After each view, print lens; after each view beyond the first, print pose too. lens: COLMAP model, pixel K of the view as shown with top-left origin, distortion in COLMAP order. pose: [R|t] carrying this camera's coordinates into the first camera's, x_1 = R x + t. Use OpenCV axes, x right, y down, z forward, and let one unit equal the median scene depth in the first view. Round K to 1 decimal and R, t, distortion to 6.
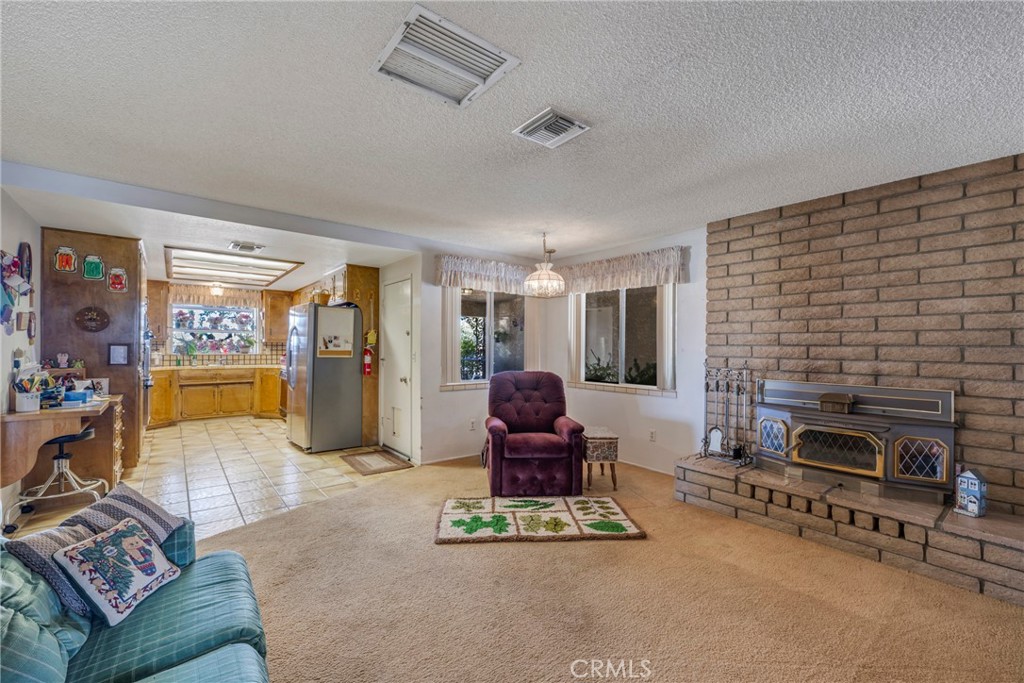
lens RADIAL K [[422.7, 0, 506.5], [0, 422.7, 347.9], [0, 0, 1]] dist [-0.000625, -0.000073]
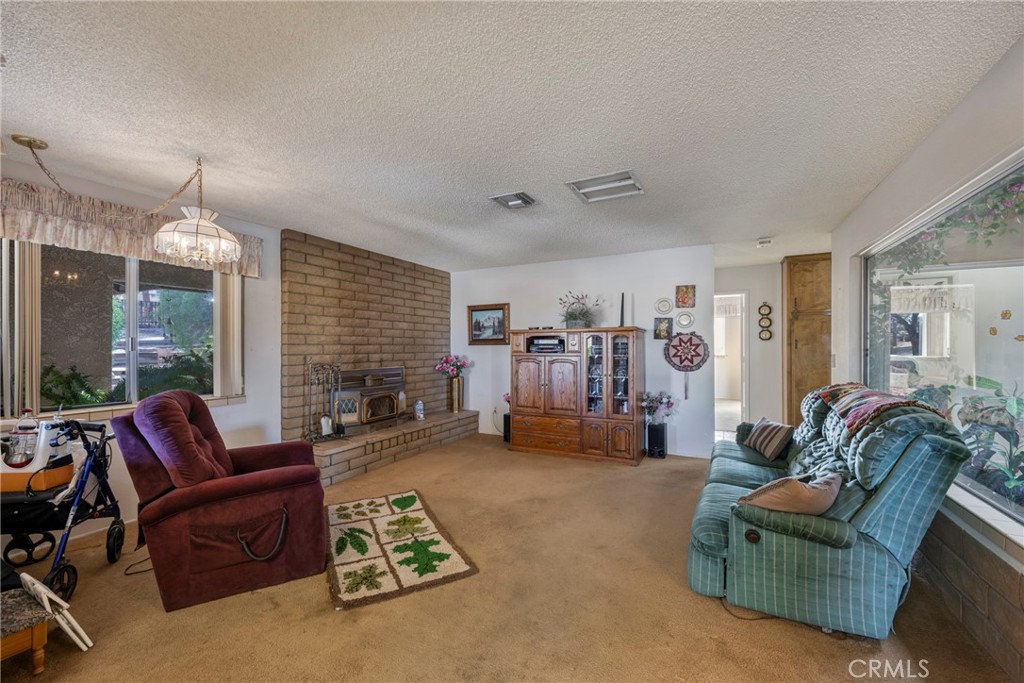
lens RADIAL K [[422.7, 0, 506.5], [0, 422.7, 347.9], [0, 0, 1]] dist [-0.000625, -0.000073]
pose [[-0.417674, -0.010205, 0.908540, -0.671490], [0.000841, 0.999932, 0.011618, -0.008561], [-0.908596, 0.005616, -0.417637, 0.891676]]
